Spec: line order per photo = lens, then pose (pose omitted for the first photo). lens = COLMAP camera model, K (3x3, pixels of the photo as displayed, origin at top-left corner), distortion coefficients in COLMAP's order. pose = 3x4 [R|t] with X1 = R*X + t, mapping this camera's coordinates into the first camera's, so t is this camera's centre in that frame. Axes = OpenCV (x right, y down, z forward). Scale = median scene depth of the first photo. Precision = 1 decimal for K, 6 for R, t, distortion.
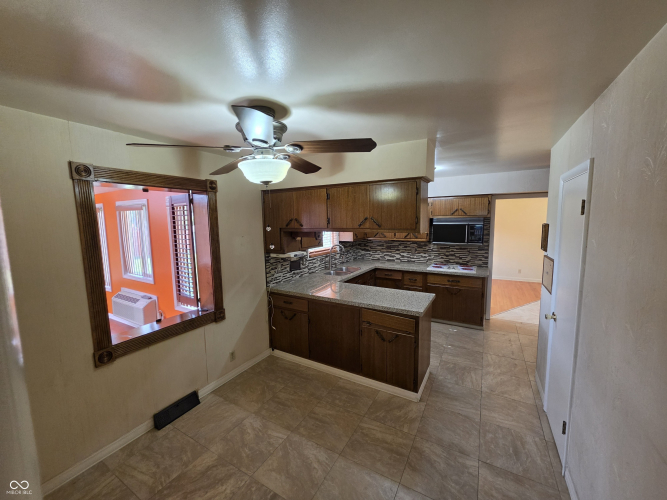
lens RADIAL K [[268.2, 0, 332.5], [0, 268.2, 248.9], [0, 0, 1]] dist [-0.002529, 0.000326]
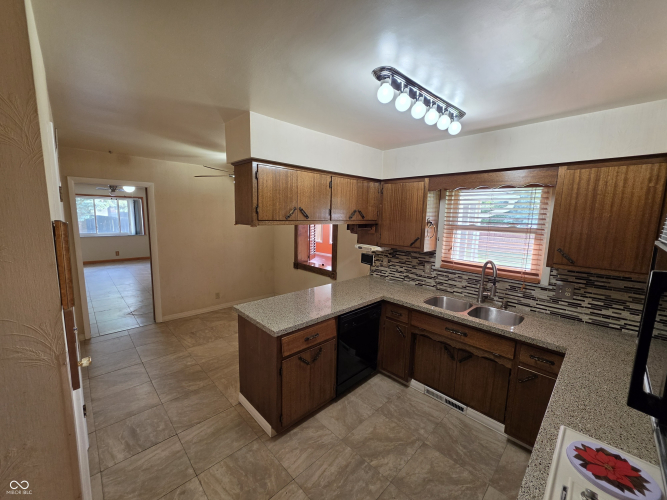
lens RADIAL K [[268.2, 0, 332.1], [0, 268.2, 249.5], [0, 0, 1]] dist [-0.002529, 0.000326]
pose [[-0.270725, 0.139876, -0.952440, 0.906202], [-0.125214, 0.975865, 0.178908, -0.143378], [0.954479, 0.167694, -0.246677, 1.242175]]
